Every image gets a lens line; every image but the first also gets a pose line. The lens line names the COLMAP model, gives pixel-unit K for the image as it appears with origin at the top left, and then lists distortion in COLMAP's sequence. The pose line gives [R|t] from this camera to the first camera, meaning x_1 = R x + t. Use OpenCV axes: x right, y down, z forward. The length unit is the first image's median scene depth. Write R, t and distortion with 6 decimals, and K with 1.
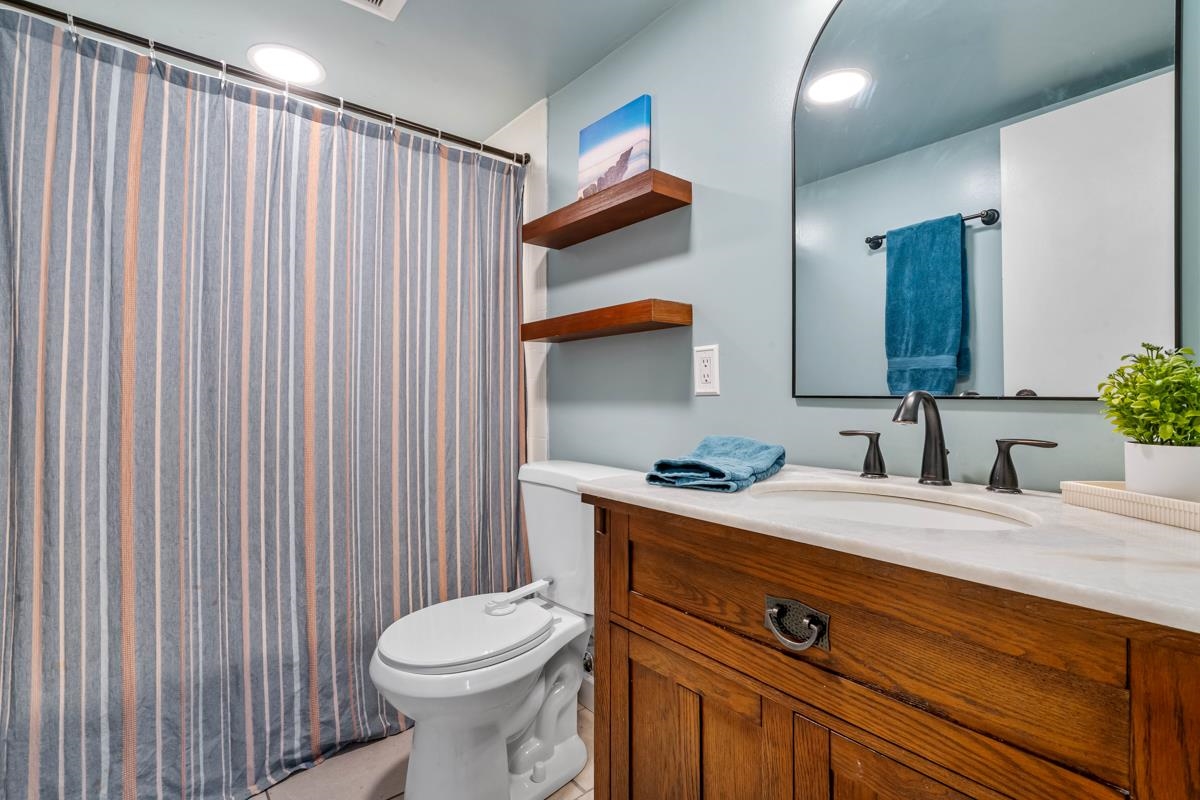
lens RADIAL K [[548.3, 0, 598.7], [0, 548.3, 400.8], [0, 0, 1]] dist [-0.003479, -0.000816]
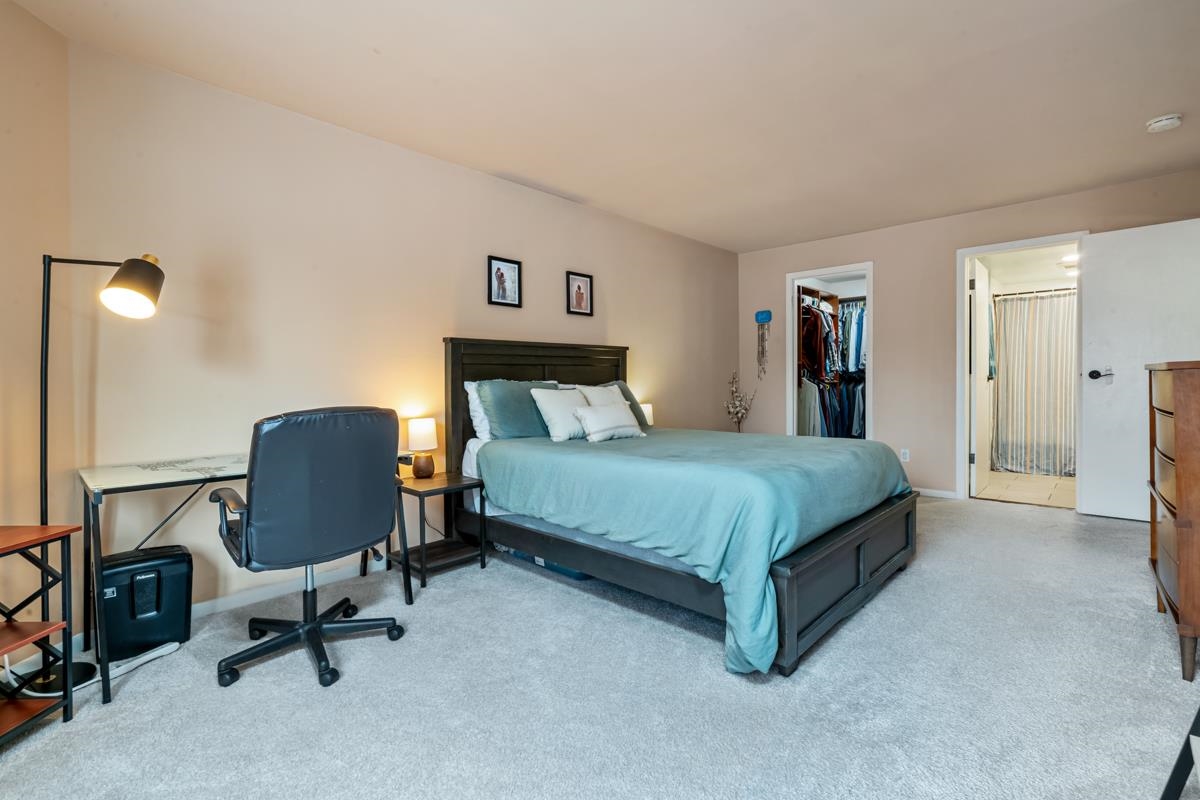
lens RADIAL K [[548.3, 0, 601.9], [0, 548.3, 392.9], [0, 0, 1]] dist [-0.003479, -0.000816]
pose [[0.191136, 0.022238, -0.981312, 2.619252], [0.009598, 0.999653, 0.024523, -0.010722], [0.981517, -0.014106, 0.190856, -3.003074]]
